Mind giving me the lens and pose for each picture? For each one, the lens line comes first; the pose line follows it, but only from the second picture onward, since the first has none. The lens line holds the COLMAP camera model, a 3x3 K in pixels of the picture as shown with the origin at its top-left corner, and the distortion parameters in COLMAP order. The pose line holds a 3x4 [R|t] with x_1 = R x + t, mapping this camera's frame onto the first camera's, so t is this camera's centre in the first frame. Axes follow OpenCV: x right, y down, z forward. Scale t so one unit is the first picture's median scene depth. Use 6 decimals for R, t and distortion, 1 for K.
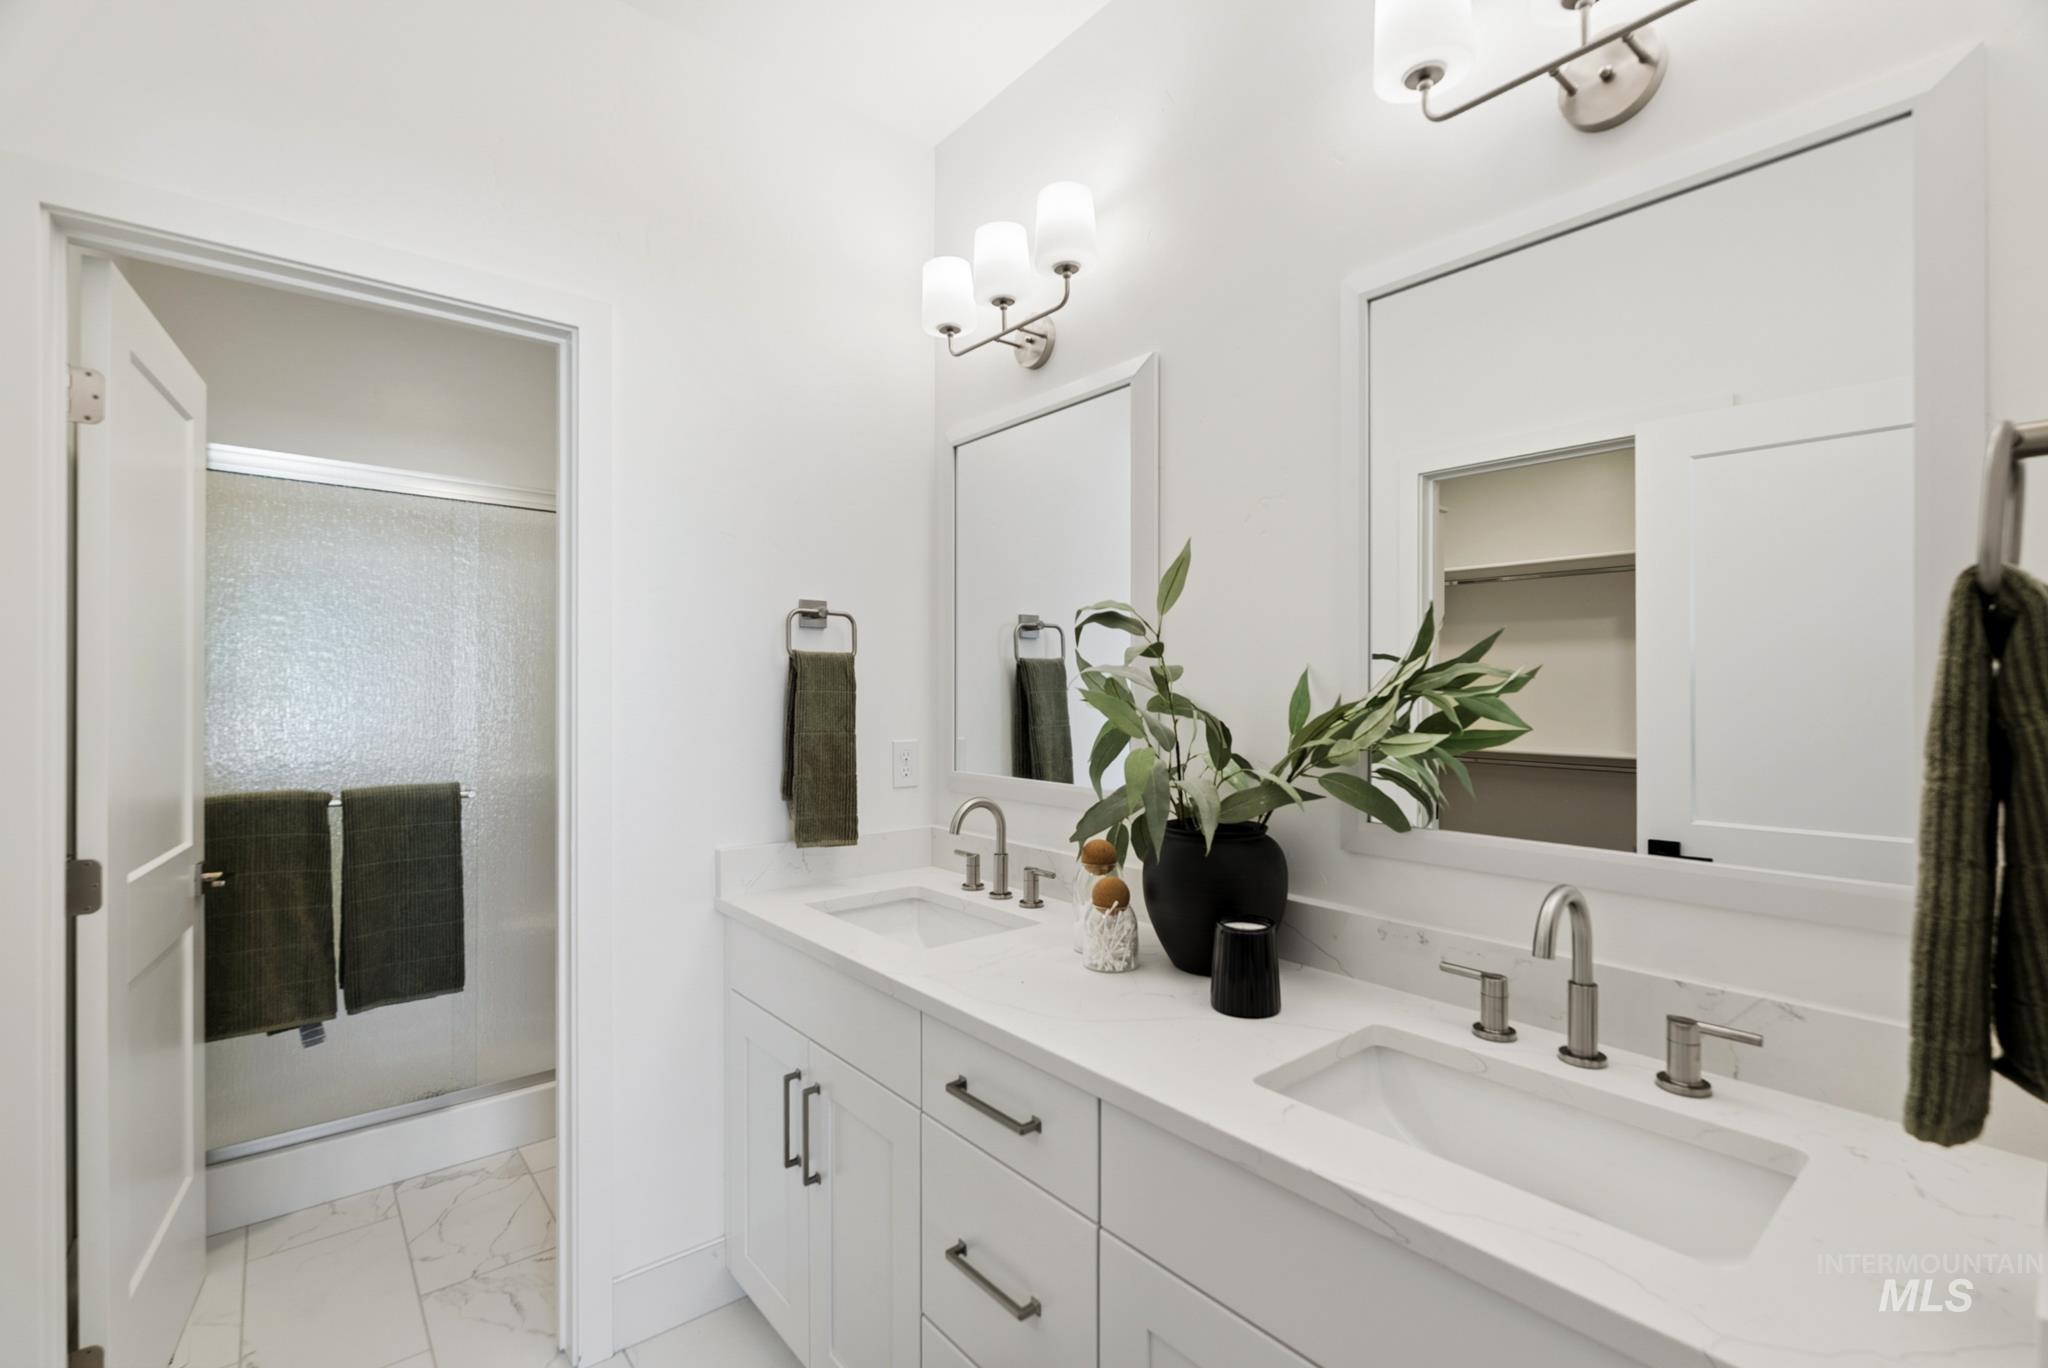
lens RADIAL K [[906.8, 0, 1035.5], [0, 906.8, 689.6], [0, 0, 1]] dist [0.002317, 0.000215]
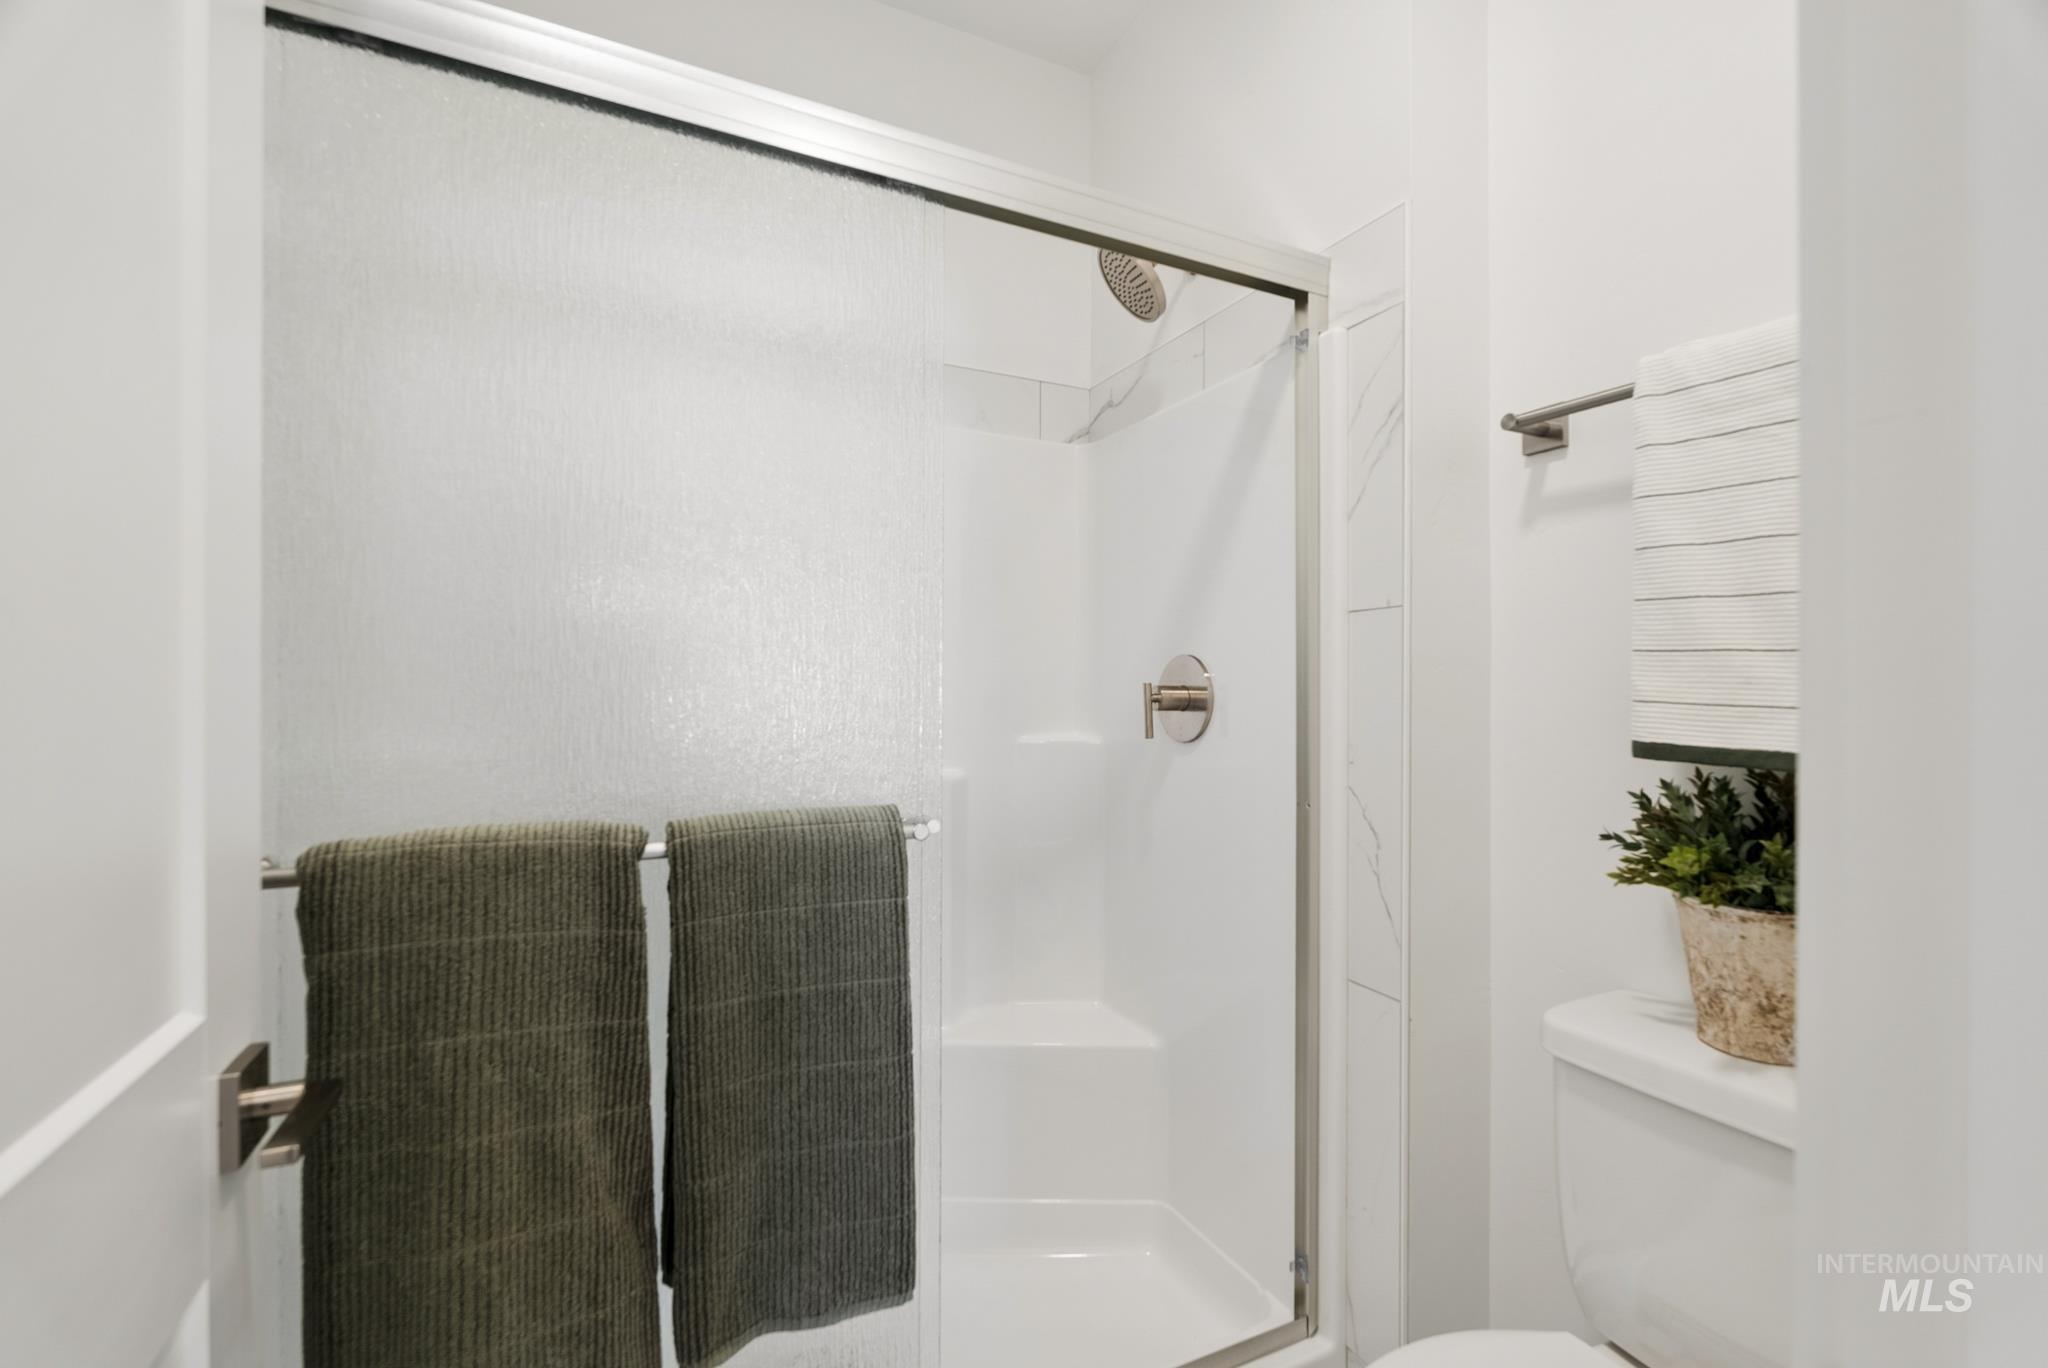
lens RADIAL K [[906.8, 0, 1019.2], [0, 906.8, 686.9], [0, 0, 1]] dist [0.002317, 0.000215]
pose [[0.965913, -0.004645, -0.258827, -0.501401], [0.004031, 0.999988, -0.002903, 0.050980], [0.258837, 0.001761, 0.965919, 0.640723]]
